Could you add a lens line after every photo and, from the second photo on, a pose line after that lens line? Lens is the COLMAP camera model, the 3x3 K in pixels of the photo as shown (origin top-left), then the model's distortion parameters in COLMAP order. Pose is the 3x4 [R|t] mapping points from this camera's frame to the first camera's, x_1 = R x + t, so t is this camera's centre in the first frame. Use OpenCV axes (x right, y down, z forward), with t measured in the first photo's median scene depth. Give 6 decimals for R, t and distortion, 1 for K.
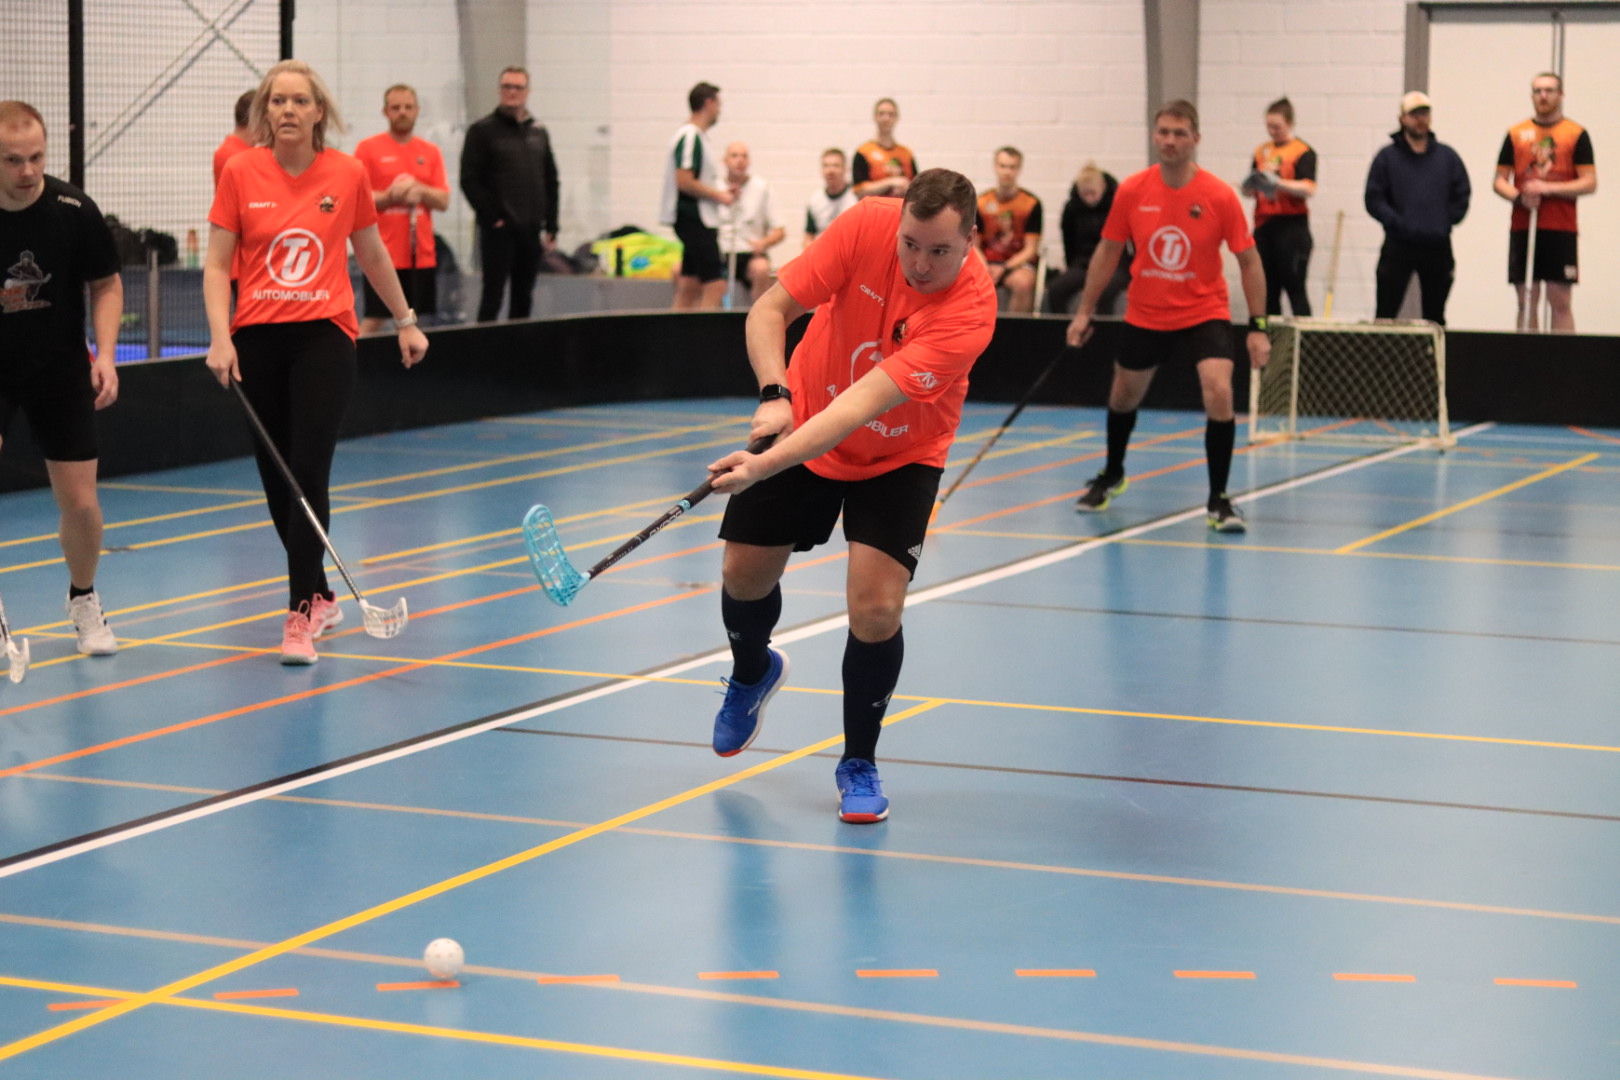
lens RADIAL K [[3739.0, 0, 804.9], [0, 3739.0, 631.6], [0, 0, 1]] dist [0.115103, -0.894585]
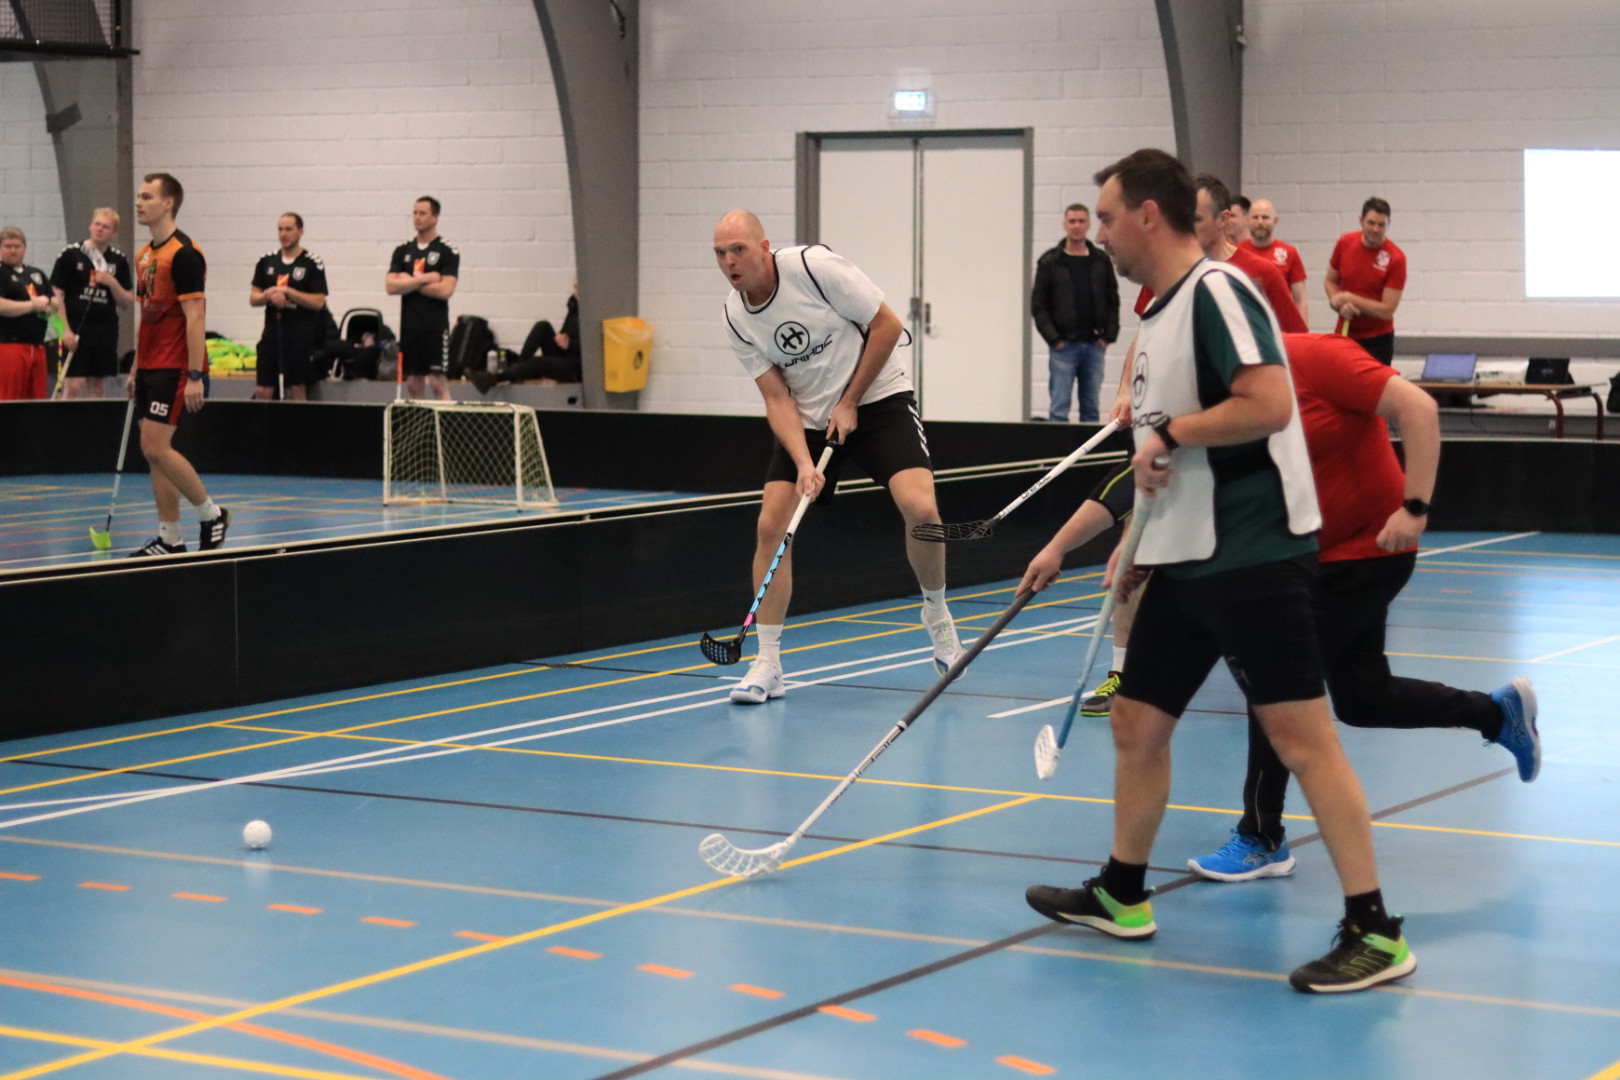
lens RADIAL K [[3776.6, 0, 810.0], [0, 3776.6, 540.0], [0, 0, 1]] dist [0.009243, -0.431928]
pose [[0.991082, 0.001362, -0.133244, 0.321300], [-0.008981, 0.998357, -0.056598, 0.021504], [0.132948, 0.057290, 0.989466, -0.133558]]
